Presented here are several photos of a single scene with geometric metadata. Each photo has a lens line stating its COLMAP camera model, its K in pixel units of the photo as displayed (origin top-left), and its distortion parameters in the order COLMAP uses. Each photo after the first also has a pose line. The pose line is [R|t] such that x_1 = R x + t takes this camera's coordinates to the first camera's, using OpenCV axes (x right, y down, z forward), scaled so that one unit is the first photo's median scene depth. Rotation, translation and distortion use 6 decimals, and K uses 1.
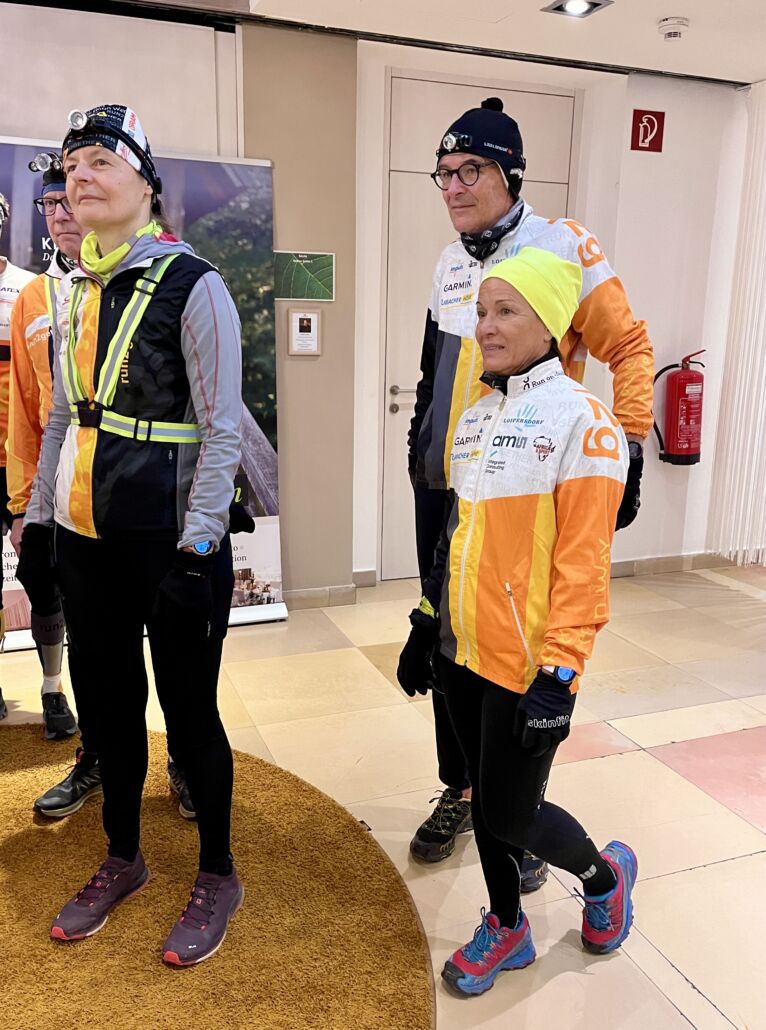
lens RADIAL K [[886.7, 0, 381.9], [0, 886.7, 525.3], [0, 0, 1]] dist [-0.012844, 0.012204]
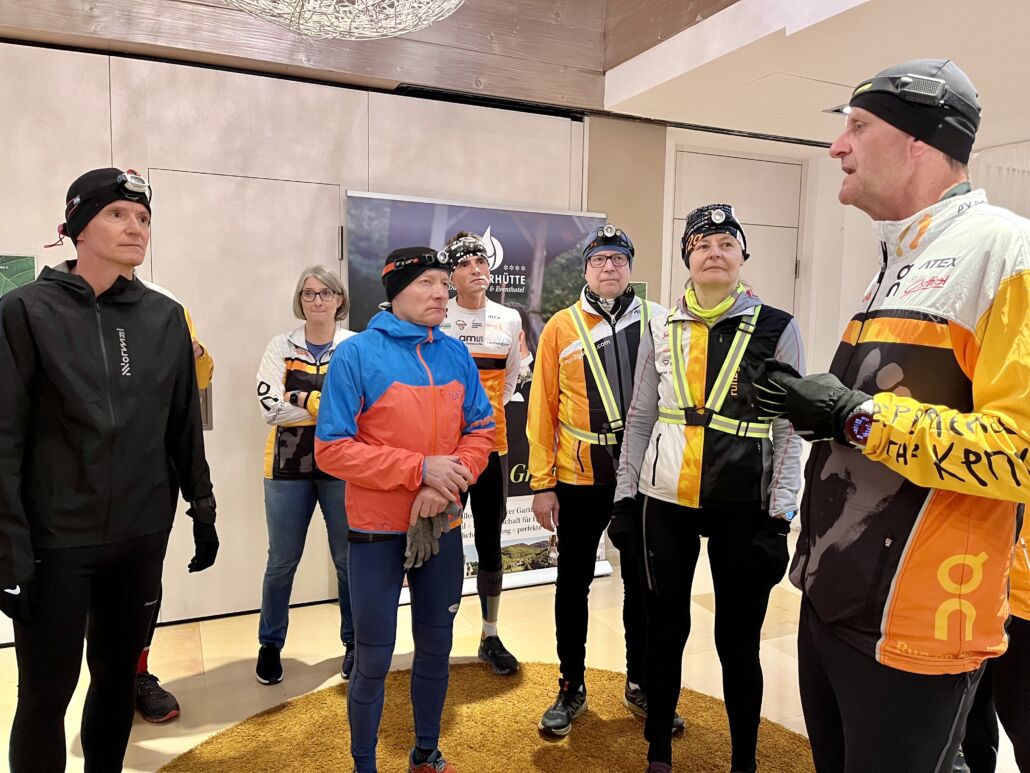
lens RADIAL K [[774.0, 0, 513.9], [0, 774.0, 388.7], [0, 0, 1]] dist [0.002871, -0.007676]
pose [[0.999246, -0.000486, 0.038826, -0.663389], [0.005757, 0.990723, -0.135777, -0.006957], [-0.038400, 0.135898, 0.989978, -0.192739]]
